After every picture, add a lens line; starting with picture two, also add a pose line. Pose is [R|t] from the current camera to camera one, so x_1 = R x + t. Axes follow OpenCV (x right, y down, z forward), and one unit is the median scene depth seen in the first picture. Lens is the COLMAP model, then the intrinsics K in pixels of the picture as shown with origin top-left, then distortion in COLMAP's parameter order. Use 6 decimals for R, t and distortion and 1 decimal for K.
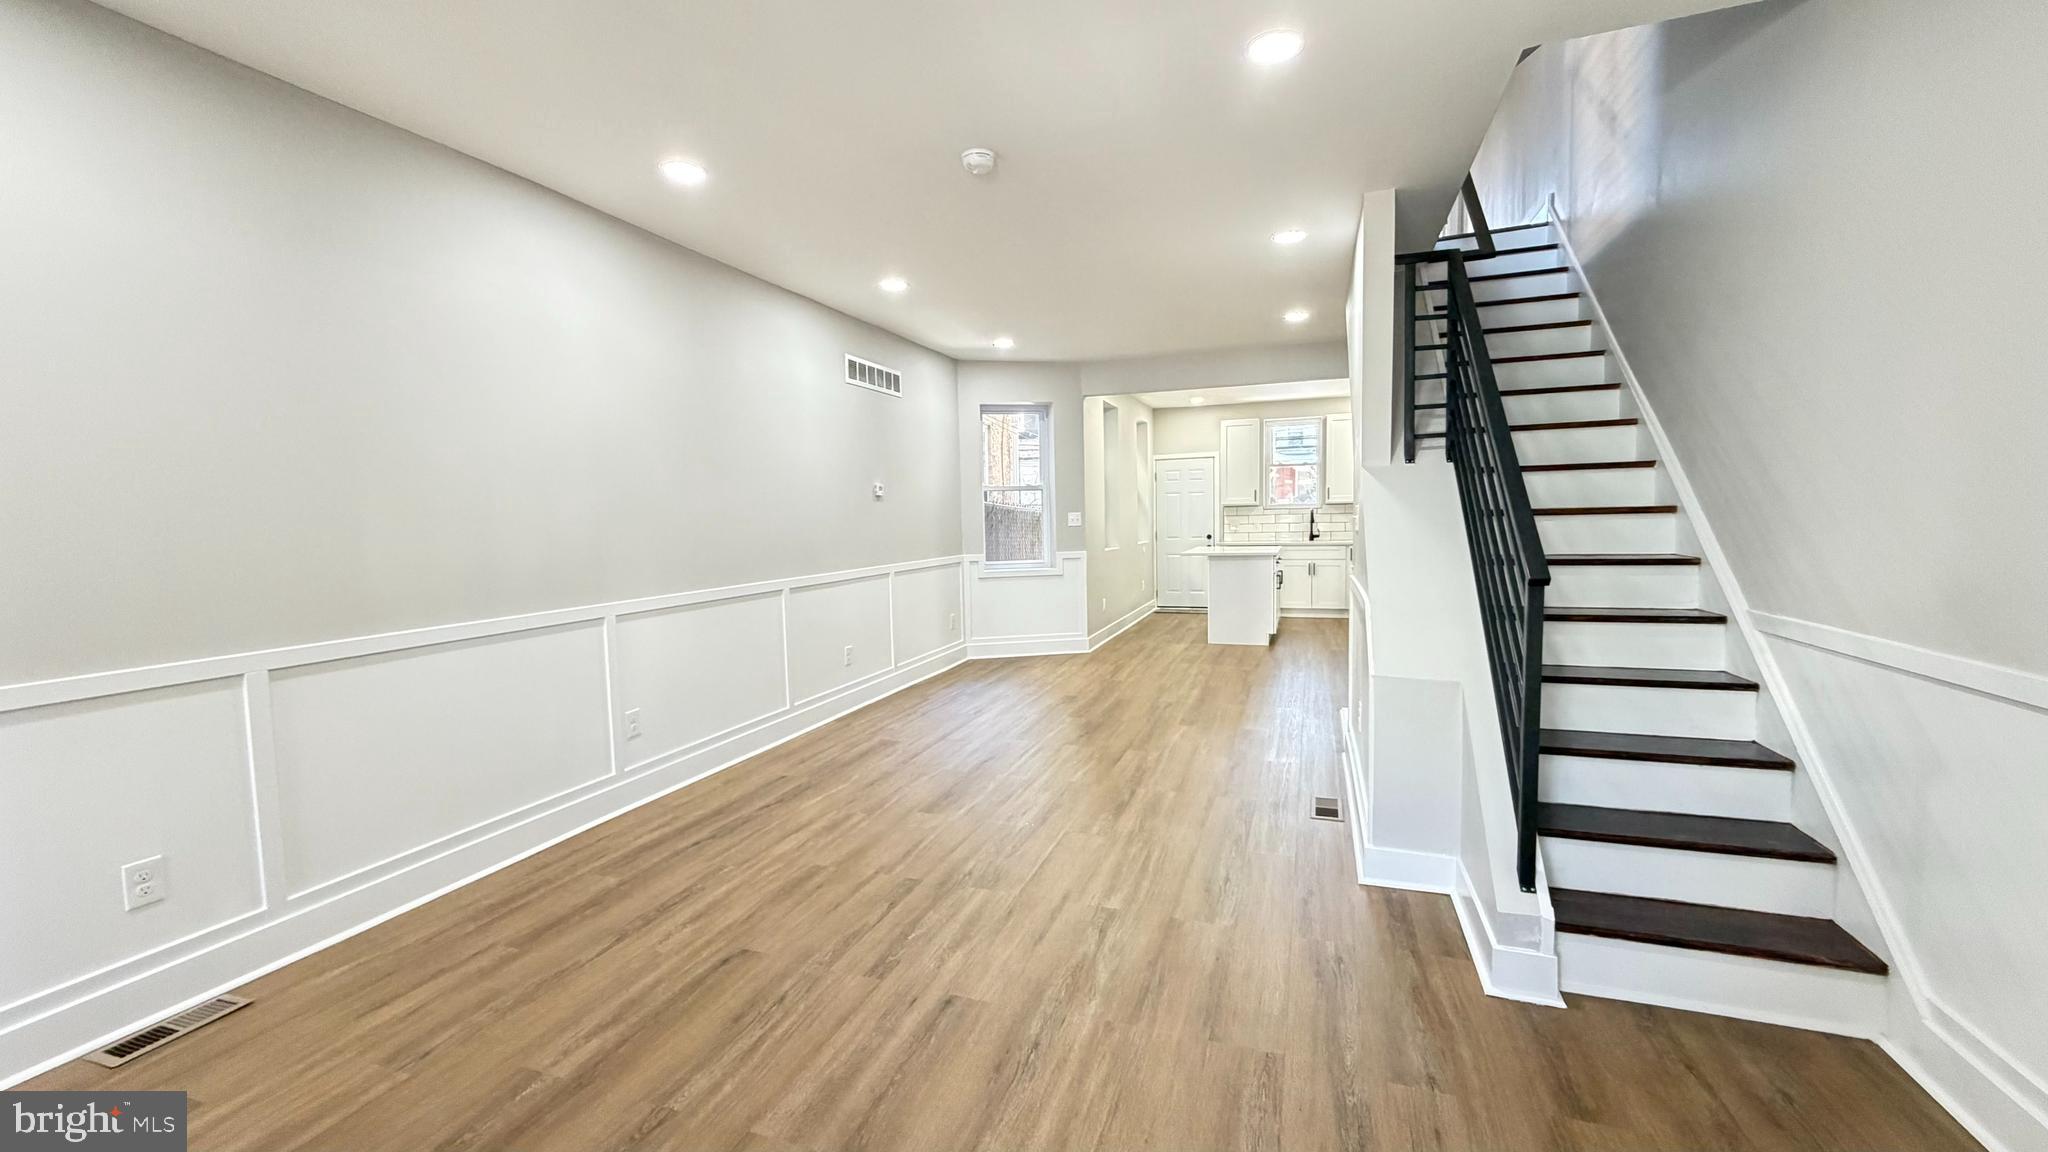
lens RADIAL K [[813.7, 0, 1017.7], [0, 813.7, 574.1], [0, 0, 1]] dist [-0.000903, -0.000155]
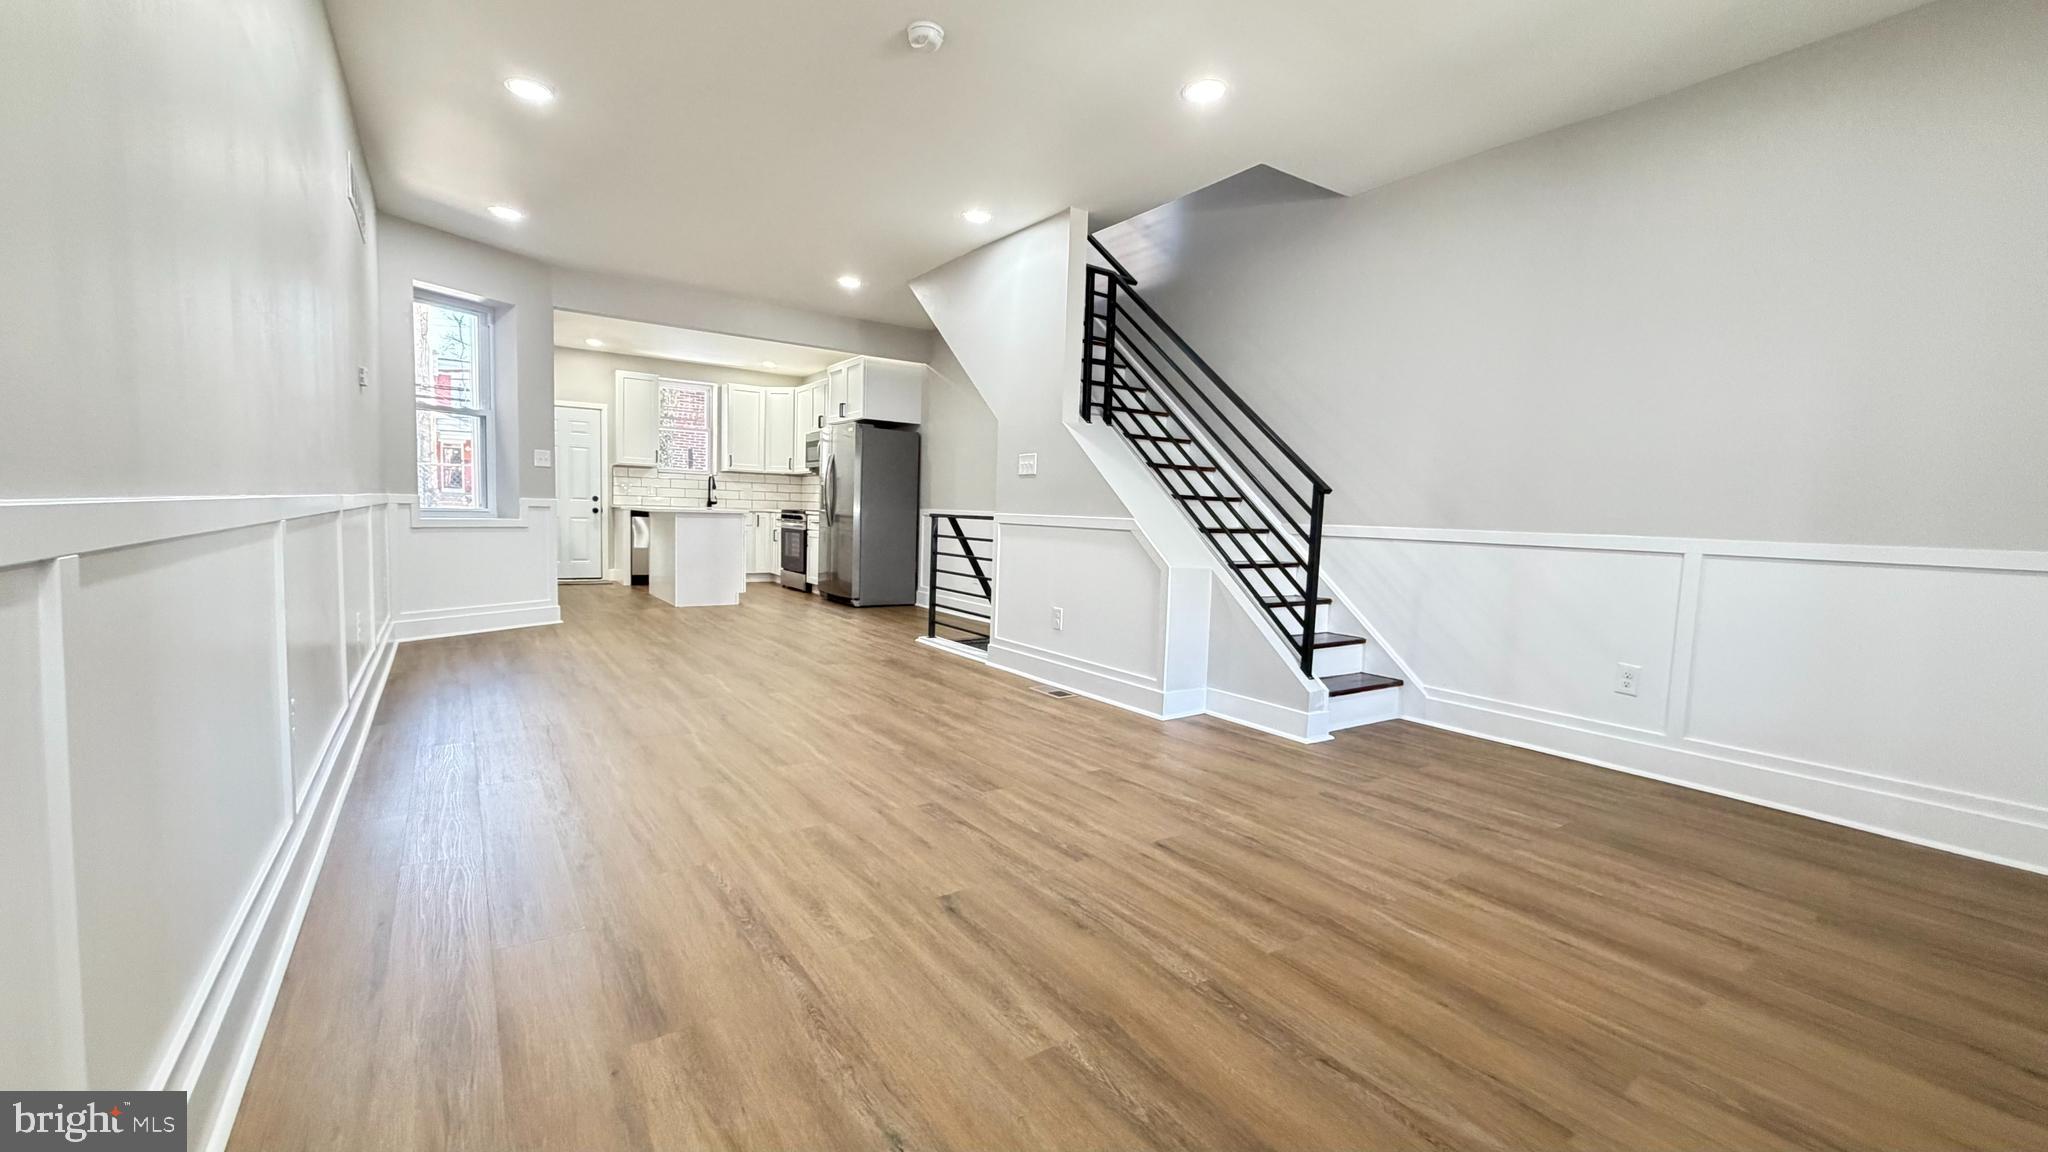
lens RADIAL K [[813.7, 0, 1017.7], [0, 813.7, 574.1], [0, 0, 1]] dist [-0.000903, -0.000155]
pose [[0.580634, -0.021406, 0.813884, -0.911471], [0.014839, 0.999766, 0.015709, 0.119147], [-0.814030, 0.002956, 0.580816, 0.440190]]
